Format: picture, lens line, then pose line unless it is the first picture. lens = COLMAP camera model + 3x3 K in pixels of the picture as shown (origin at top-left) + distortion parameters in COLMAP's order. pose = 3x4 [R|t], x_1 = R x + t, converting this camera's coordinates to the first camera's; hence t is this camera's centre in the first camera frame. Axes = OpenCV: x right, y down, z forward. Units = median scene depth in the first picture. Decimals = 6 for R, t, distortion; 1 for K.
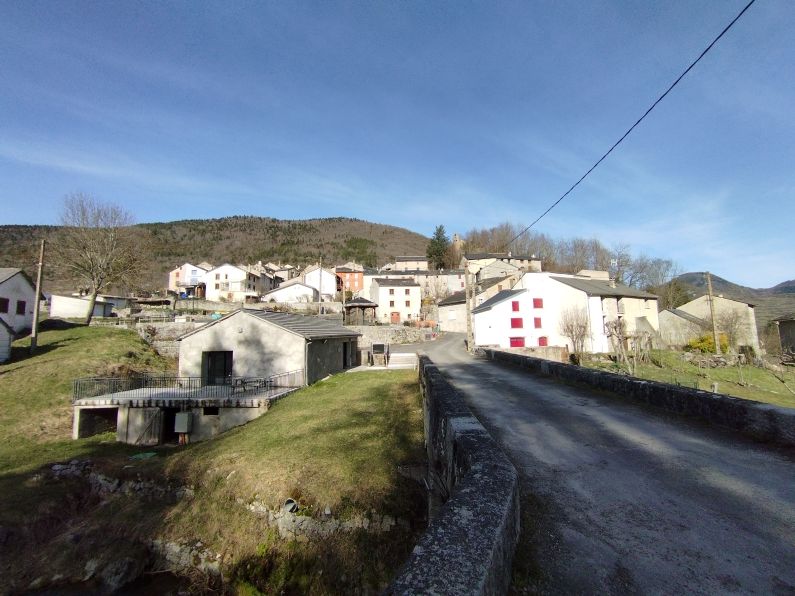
lens RADIAL K [[355.8, 0, 397.5], [0, 355.8, 298.0], [0, 0, 1]] dist [-0.000651, -0.000191]
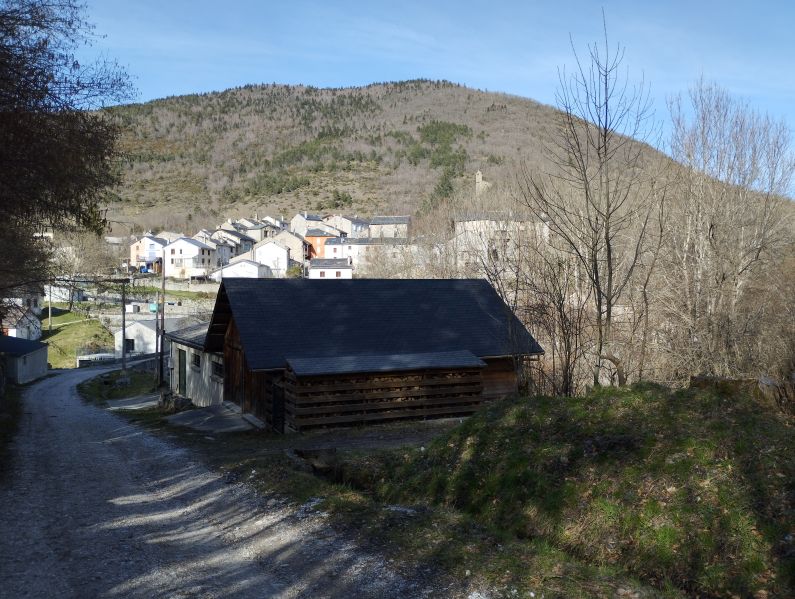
lens RADIAL K [[636.0, 0, 397.5], [0, 636.0, 299.5], [0, 0, 1]] dist [0.065743, 0.005812]
pose [[0.976180, 0.027071, -0.215266, 0.505001], [0.001025, 0.991599, 0.129347, -0.155764], [0.216959, -0.126486, 0.967951, -0.635992]]
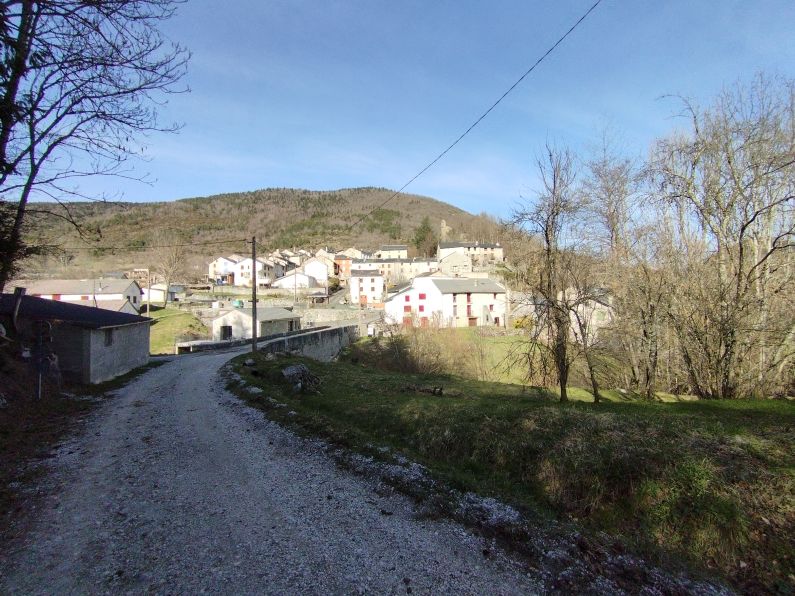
lens RADIAL K [[355.8, 0, 397.5], [0, 355.8, 298.0], [0, 0, 1]] dist [-0.000651, -0.000191]
pose [[0.995723, 0.005327, -0.092233, 0.214656], [0.002999, 0.995947, 0.089894, -0.062491], [0.092338, -0.089786, 0.991671, -0.313084]]
